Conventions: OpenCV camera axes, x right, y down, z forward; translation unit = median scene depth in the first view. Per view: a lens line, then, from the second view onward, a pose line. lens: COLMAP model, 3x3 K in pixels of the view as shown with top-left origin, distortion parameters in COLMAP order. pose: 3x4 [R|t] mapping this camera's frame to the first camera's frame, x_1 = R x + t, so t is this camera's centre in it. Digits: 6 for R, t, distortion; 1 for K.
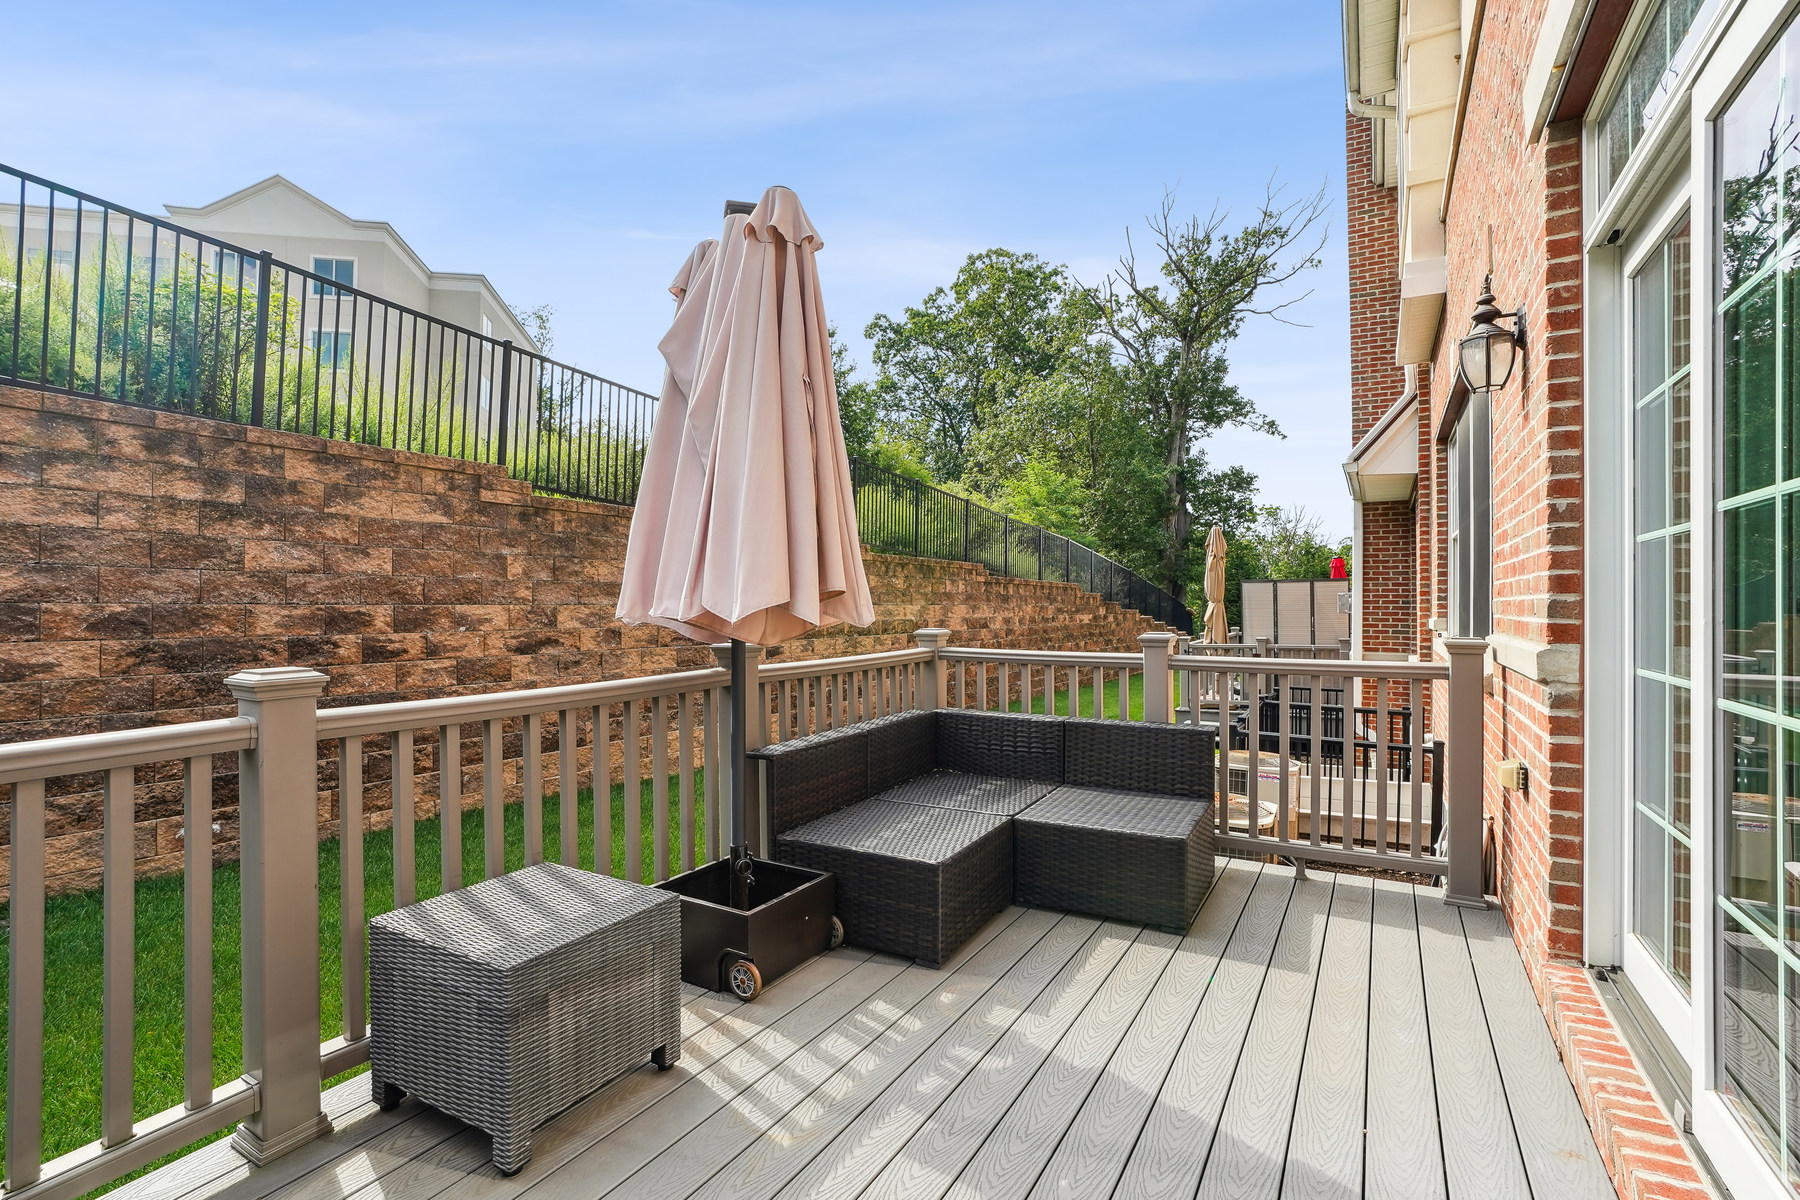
lens RADIAL K [[838.0, 0, 891.1], [0, 838.0, 593.4], [0, 0, 1]] dist [-0.044147, 0.020796]
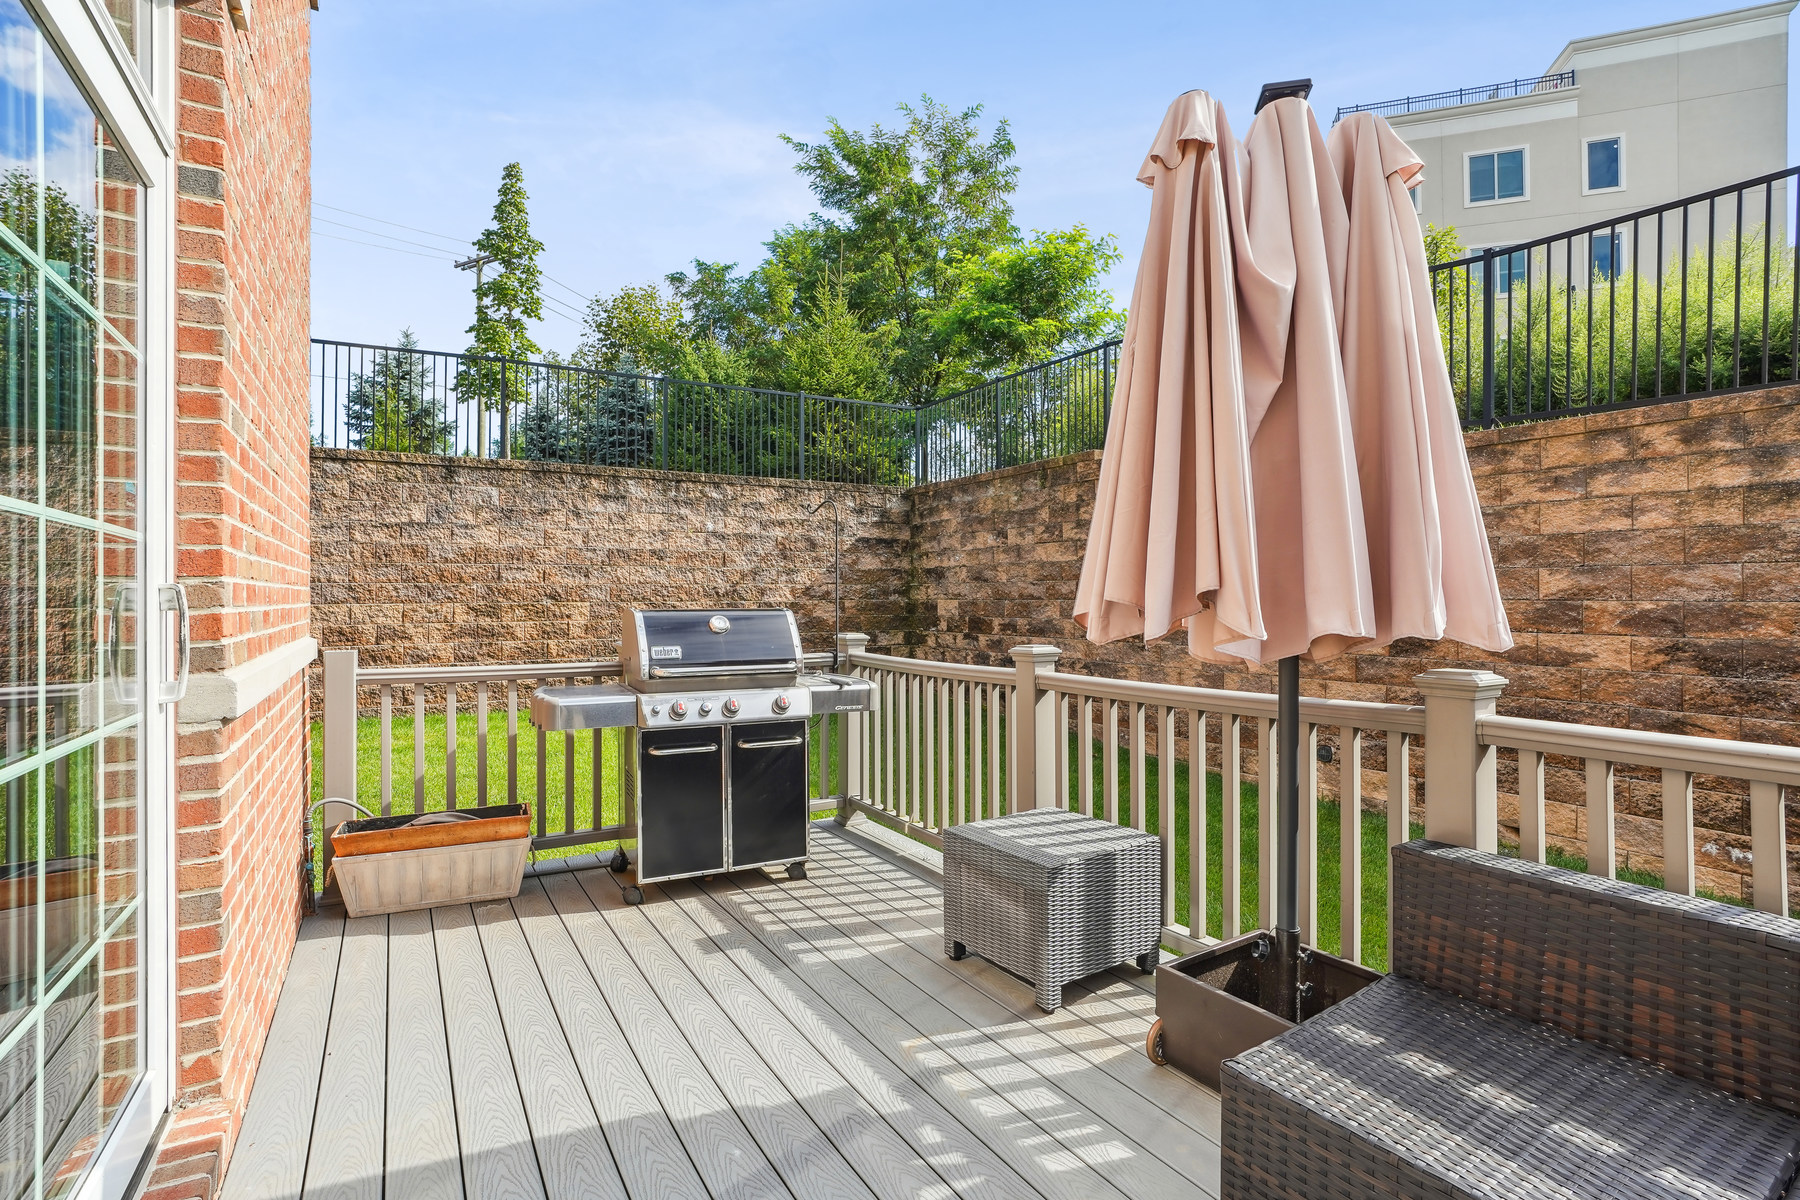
lens RADIAL K [[838.0, 0, 891.1], [0, 838.0, 593.4], [0, 0, 1]] dist [-0.044147, 0.020796]
pose [[-0.467785, -0.003094, -0.883837, 0.244281], [0.016110, 0.999798, -0.012026, -0.000095], [0.883695, -0.019864, -0.467641, 0.388650]]
